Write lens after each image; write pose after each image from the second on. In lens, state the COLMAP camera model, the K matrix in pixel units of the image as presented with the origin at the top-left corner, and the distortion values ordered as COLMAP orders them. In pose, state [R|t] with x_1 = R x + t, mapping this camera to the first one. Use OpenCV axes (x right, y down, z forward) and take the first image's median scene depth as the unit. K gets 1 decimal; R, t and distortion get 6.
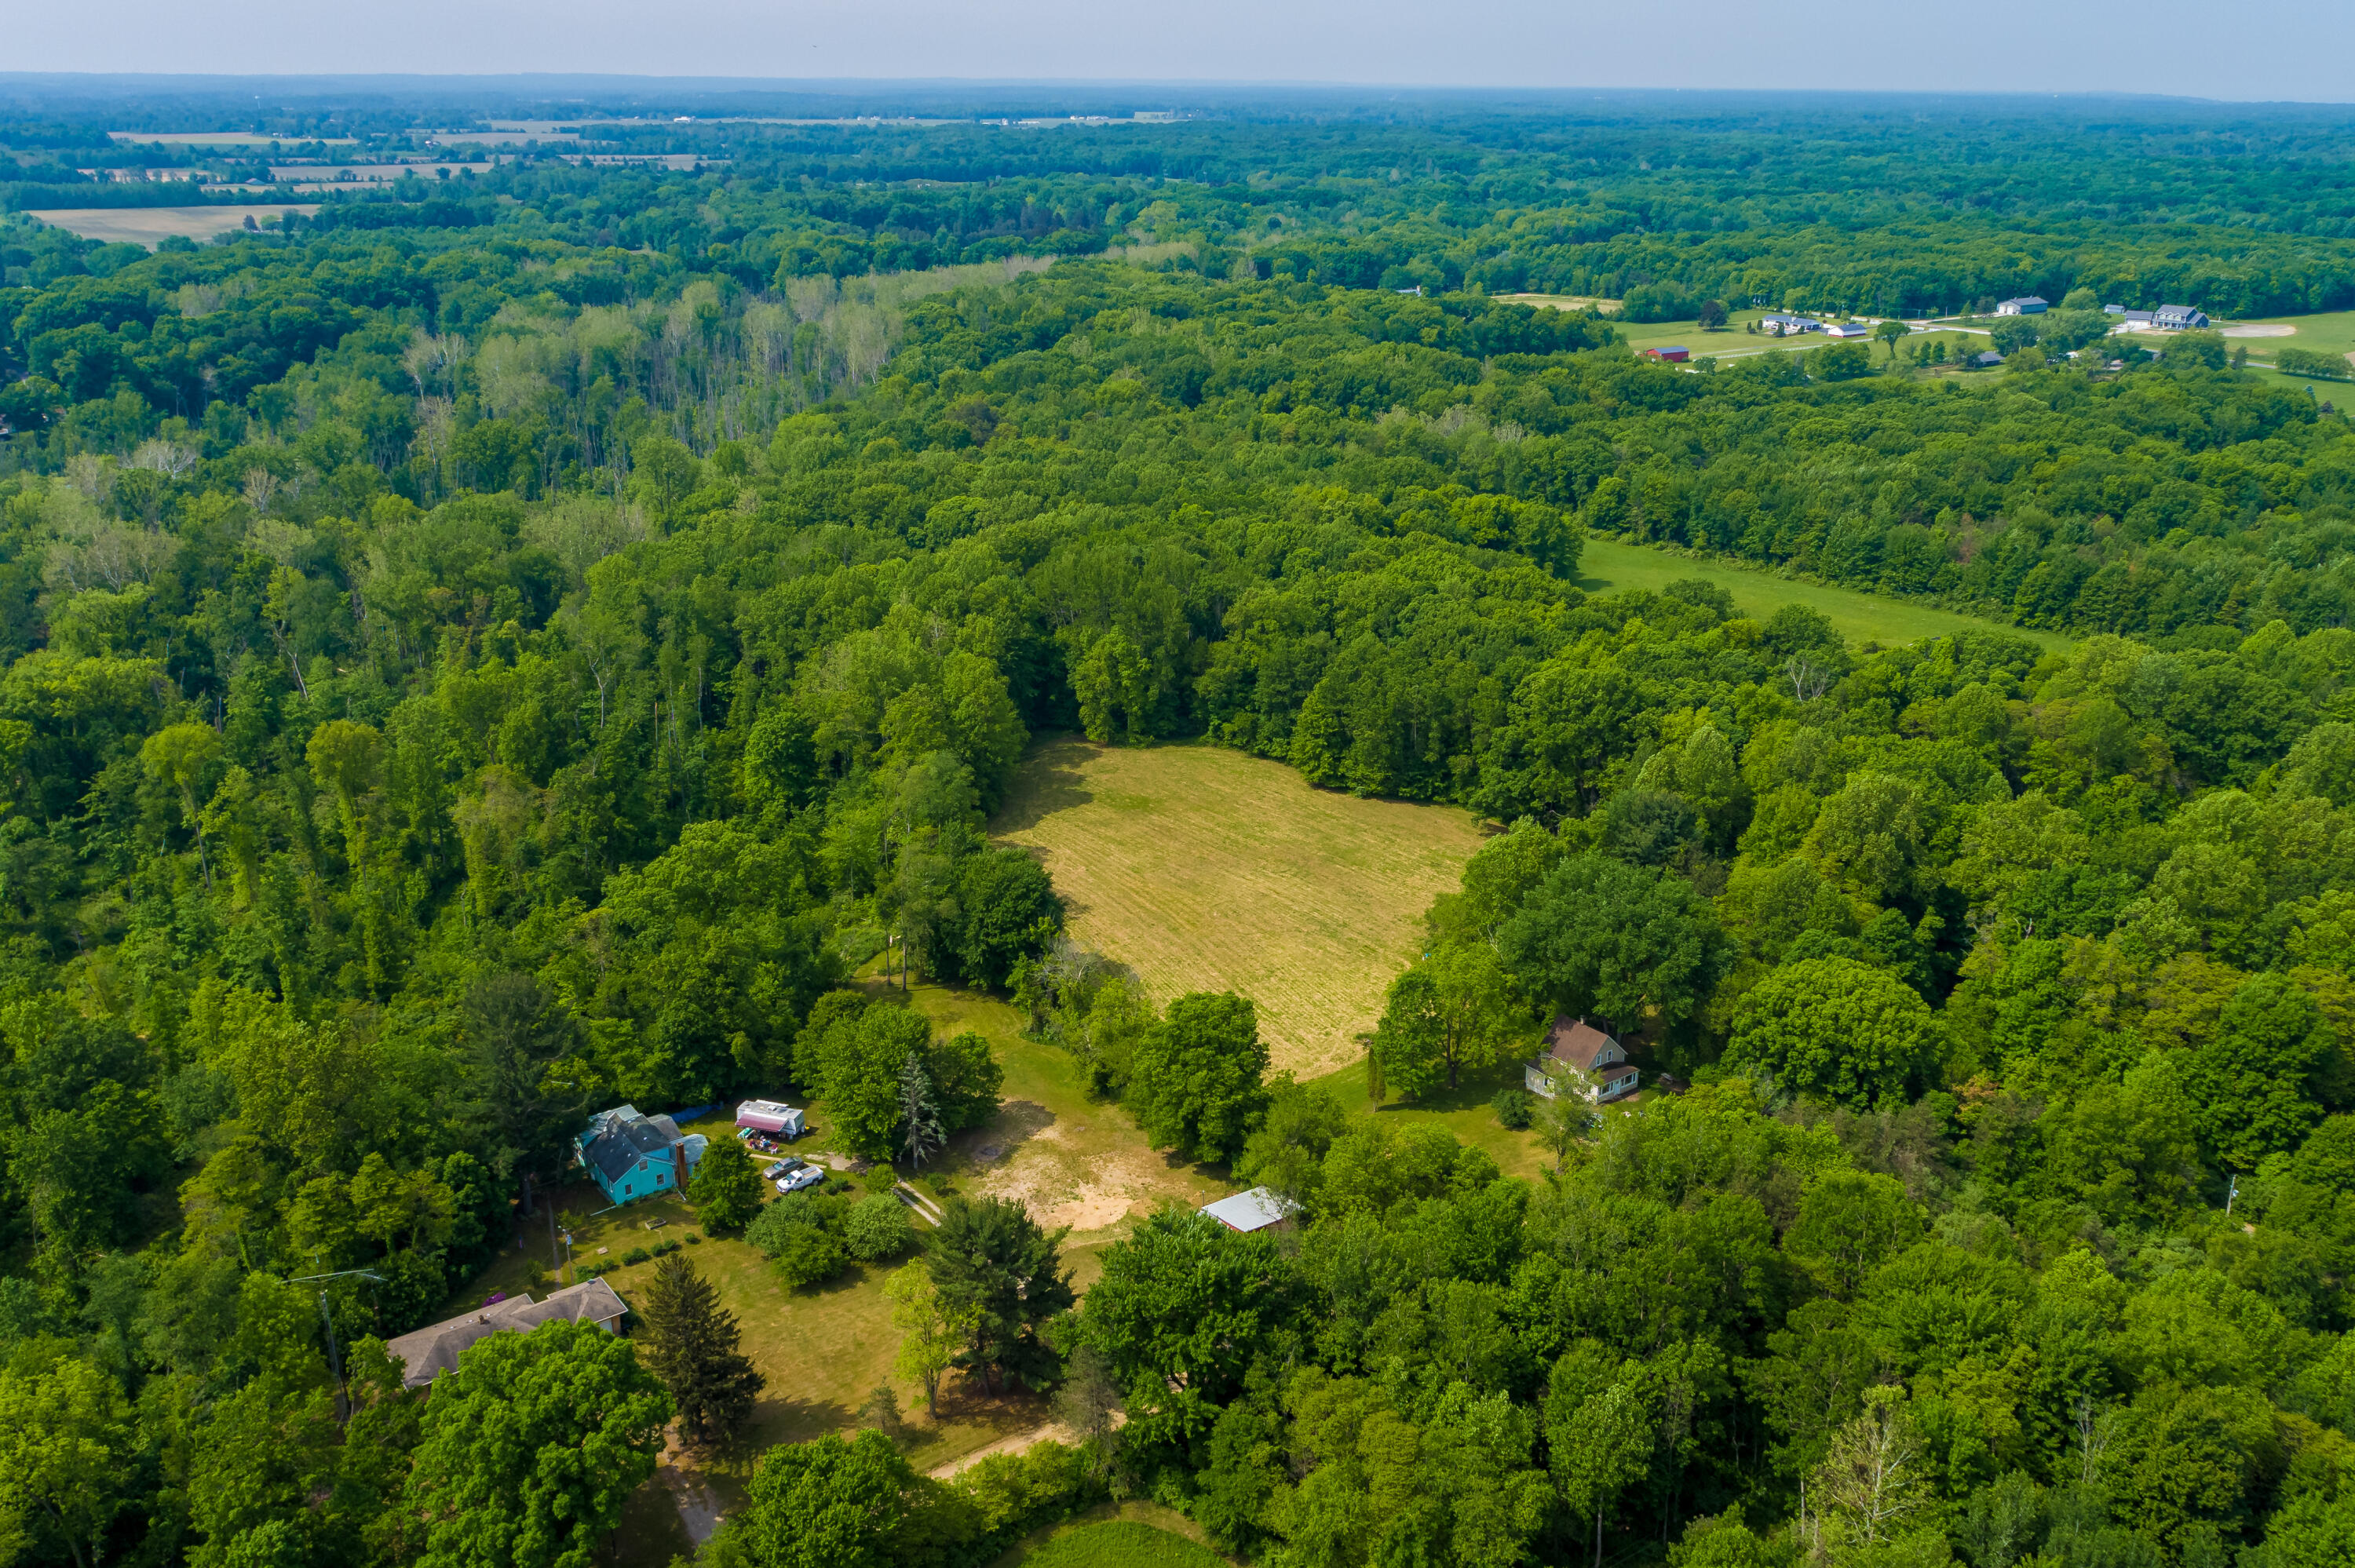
lens RADIAL K [[1779.6, 0, 1180.6], [0, 1779.6, 790.9], [0, 0, 1]] dist [-0.059238, -0.000820]
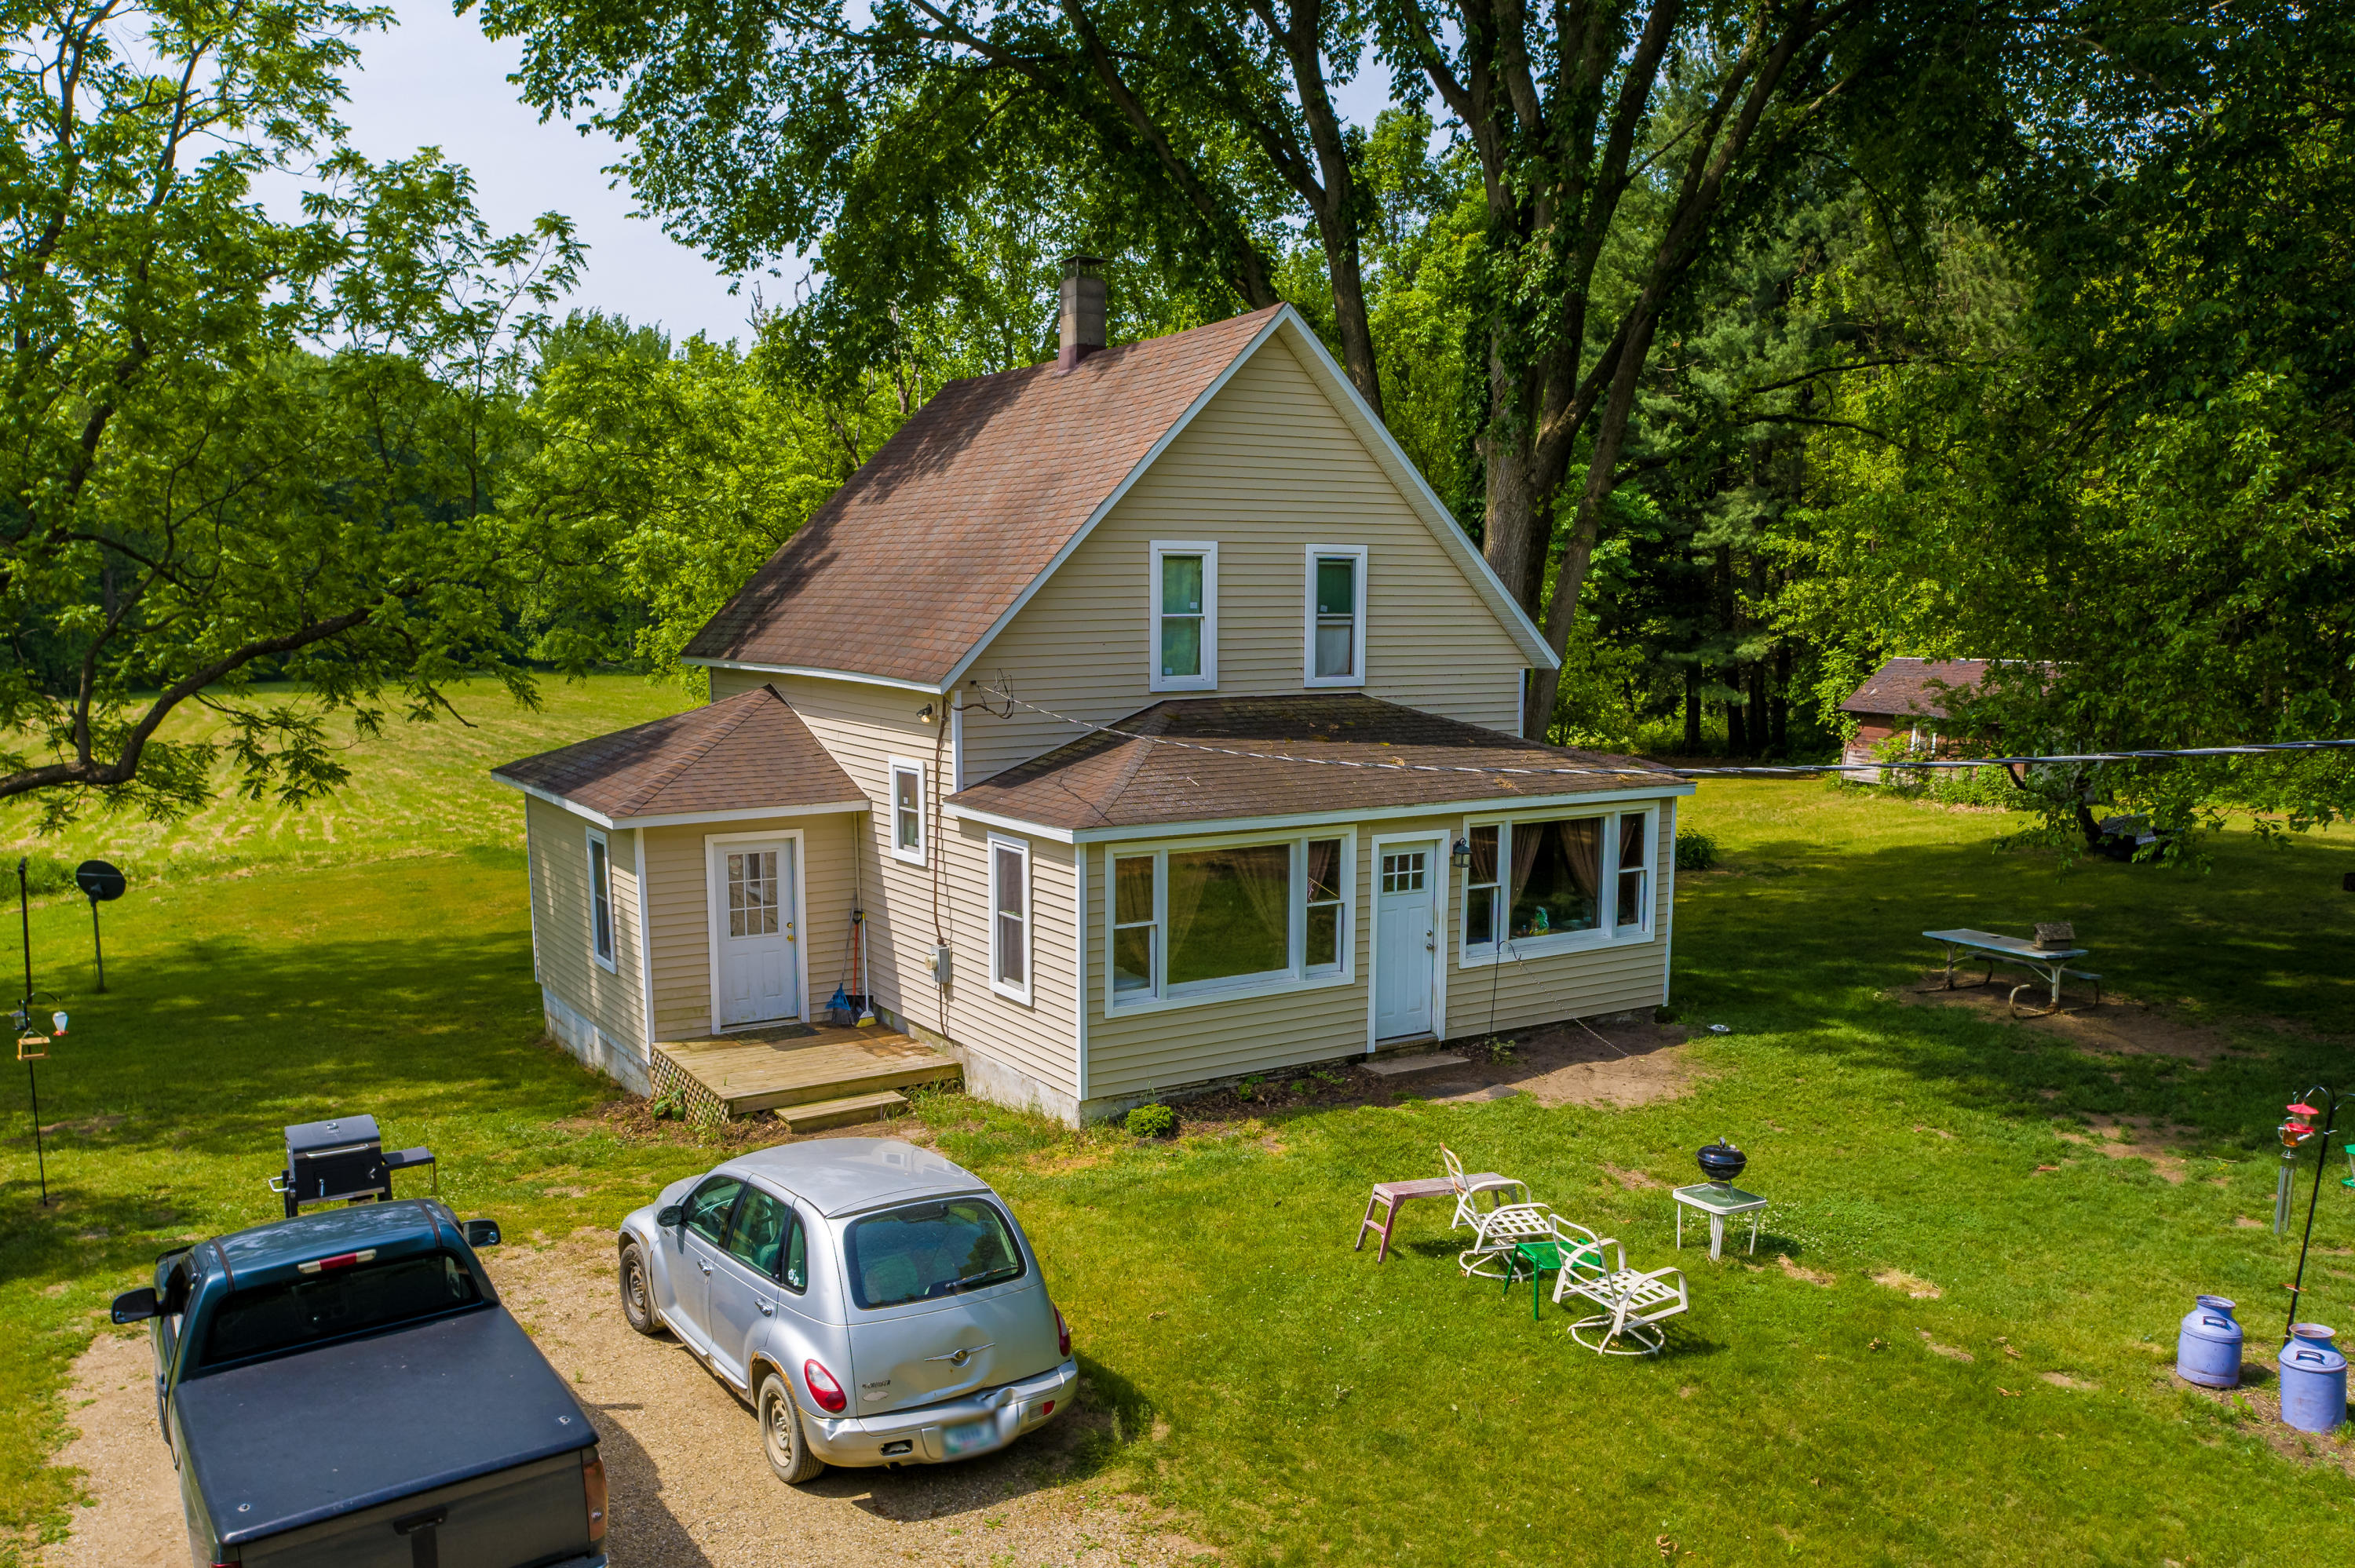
lens RADIAL K [[1856.4, 0, 1175.8], [0, 1856.4, 792.0], [0, 0, 1]] dist [-0.009147, -0.000831]
pose [[0.999316, 0.011930, -0.035011, 0.155140], [-0.018572, 0.980424, -0.196019, 0.114942], [0.031987, 0.196535, 0.979975, 0.594862]]
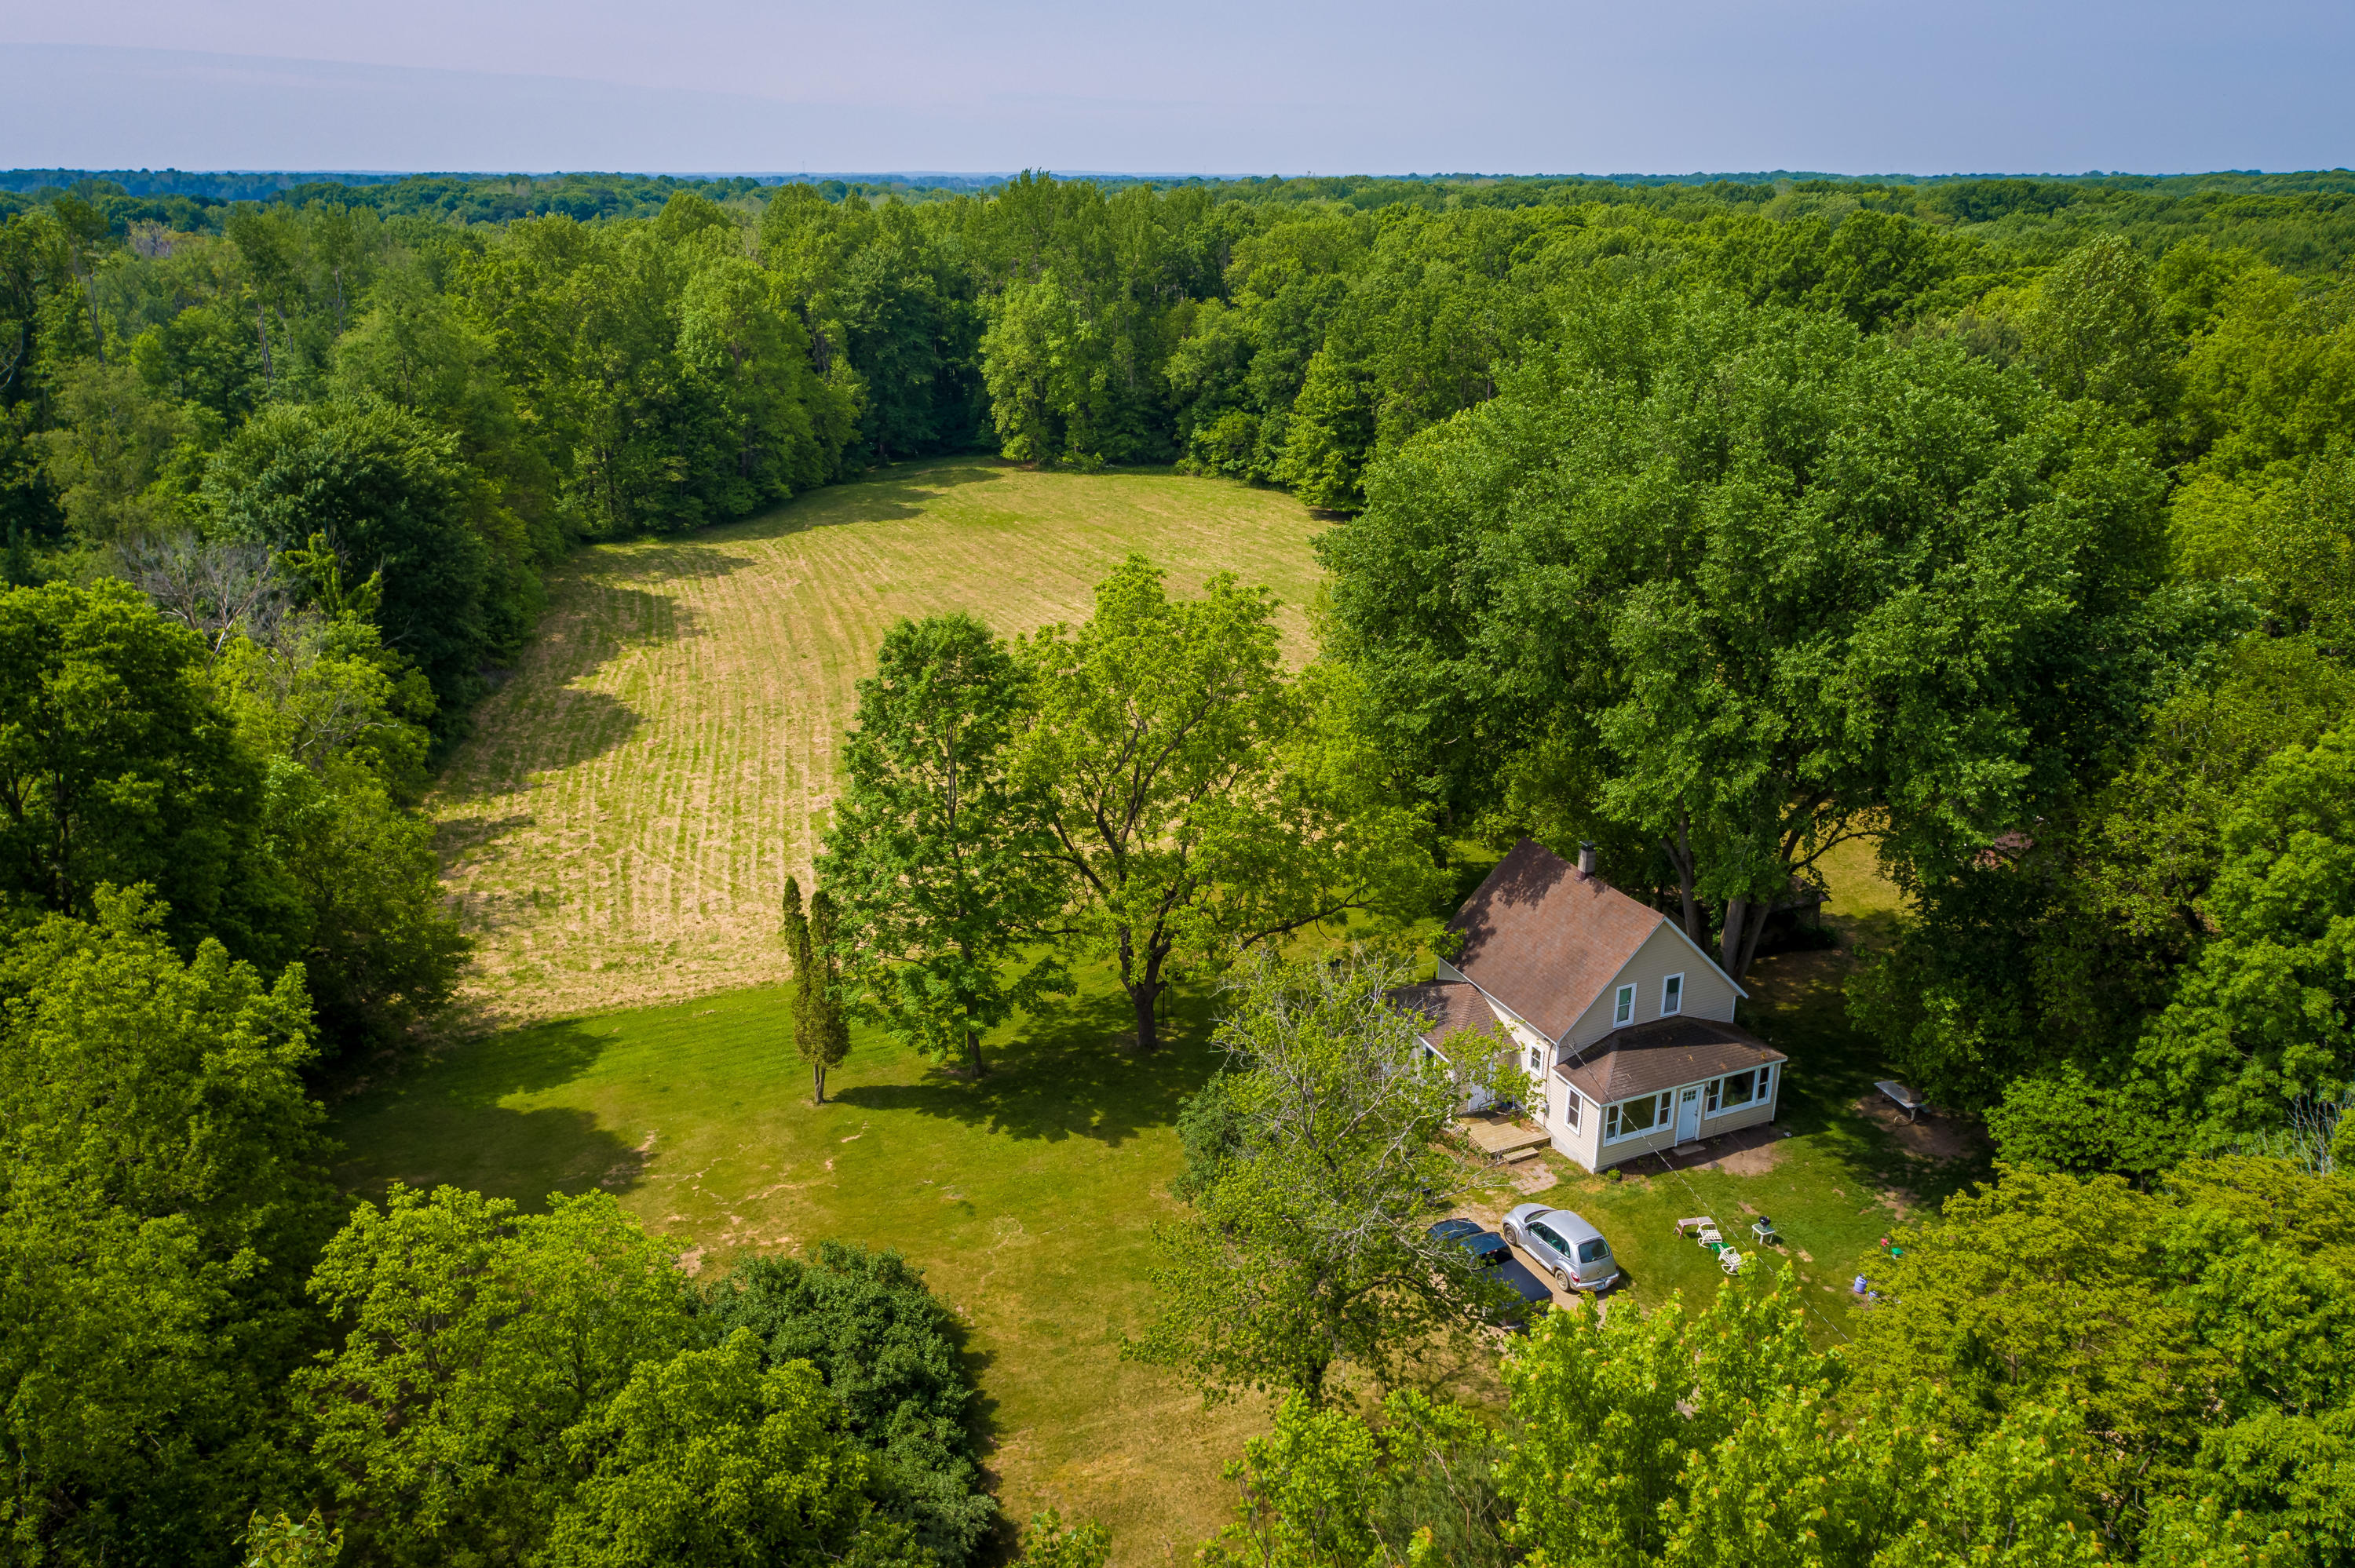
lens RADIAL K [[1644.0, 0, 1174.4], [0, 1644.0, 765.4], [0, 0, 1]] dist [-0.005318, 0.001281]
pose [[0.979741, 0.063518, -0.189928, 0.139198], [-0.062163, 0.997980, 0.013086, 0.075777], [0.190376, -0.001015, 0.981711, 0.482500]]
